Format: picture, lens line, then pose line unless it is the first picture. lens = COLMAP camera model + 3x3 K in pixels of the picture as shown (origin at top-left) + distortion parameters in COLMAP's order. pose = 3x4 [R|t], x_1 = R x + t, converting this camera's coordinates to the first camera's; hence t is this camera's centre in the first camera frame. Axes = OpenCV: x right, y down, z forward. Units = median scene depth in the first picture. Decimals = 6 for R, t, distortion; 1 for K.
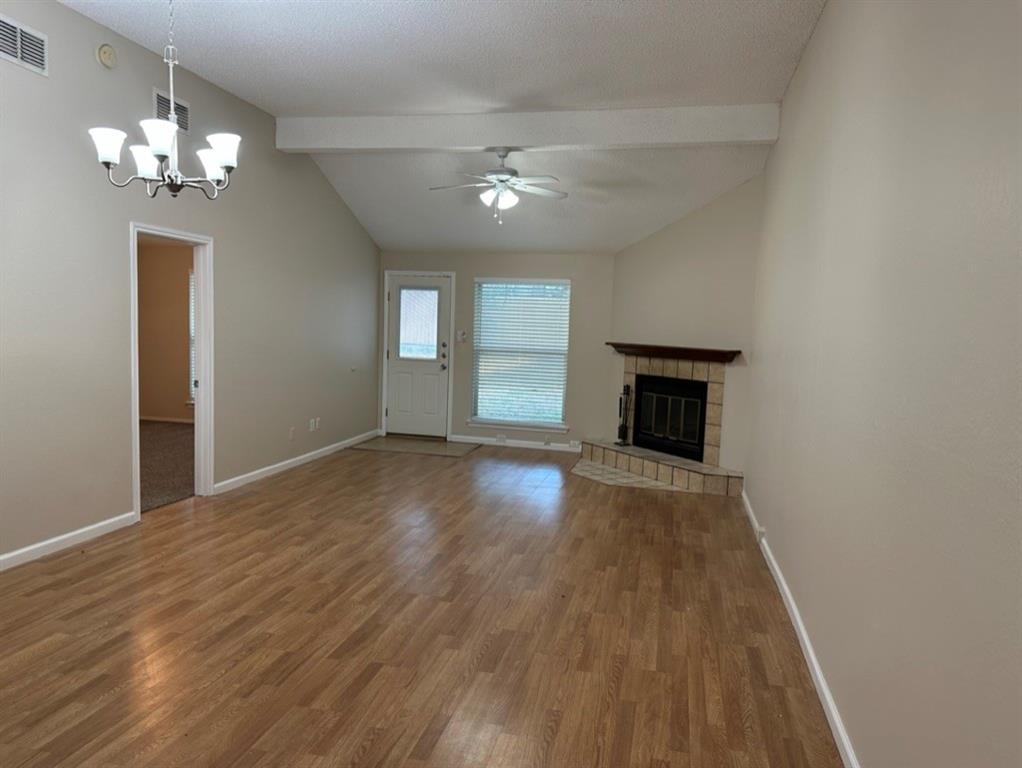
lens RADIAL K [[724.8, 0, 510.4], [0, 724.8, 382.0], [0, 0, 1]] dist [0.006206, -0.018081]
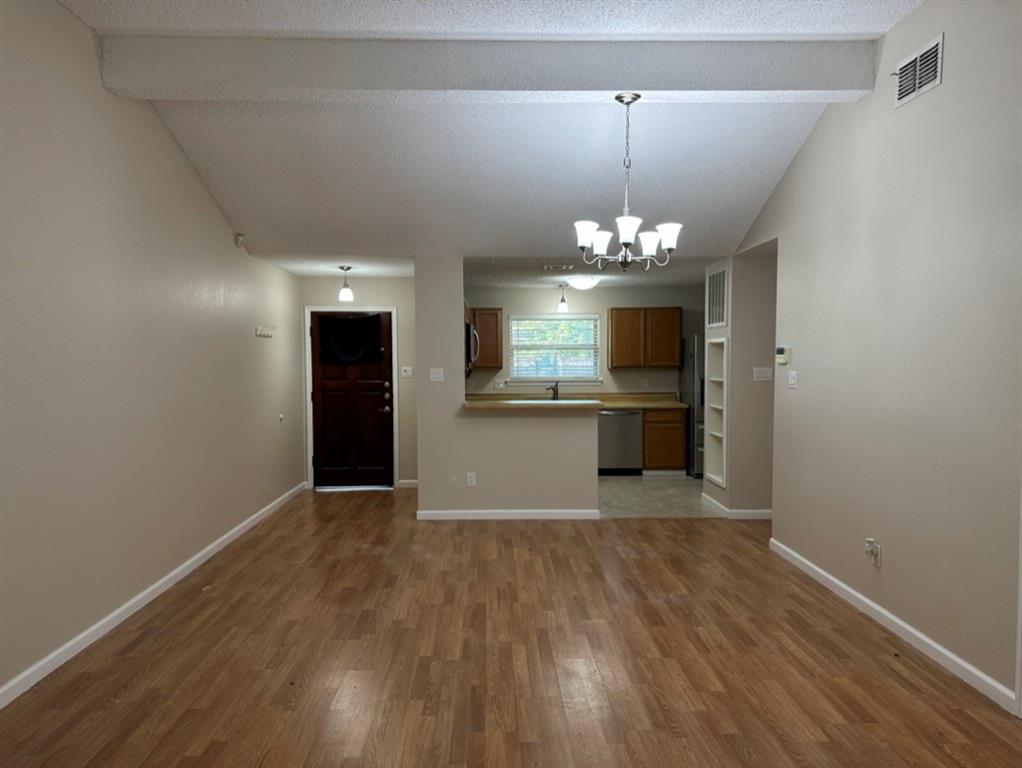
lens RADIAL K [[724.8, 0, 506.3], [0, 724.8, 388.1], [0, 0, 1]] dist [0.006206, -0.018081]
pose [[-0.968850, -0.020840, -0.246768, 0.050026], [-0.051590, 0.991576, 0.118807, -0.161210], [0.242214, 0.127837, -0.961764, 1.915853]]
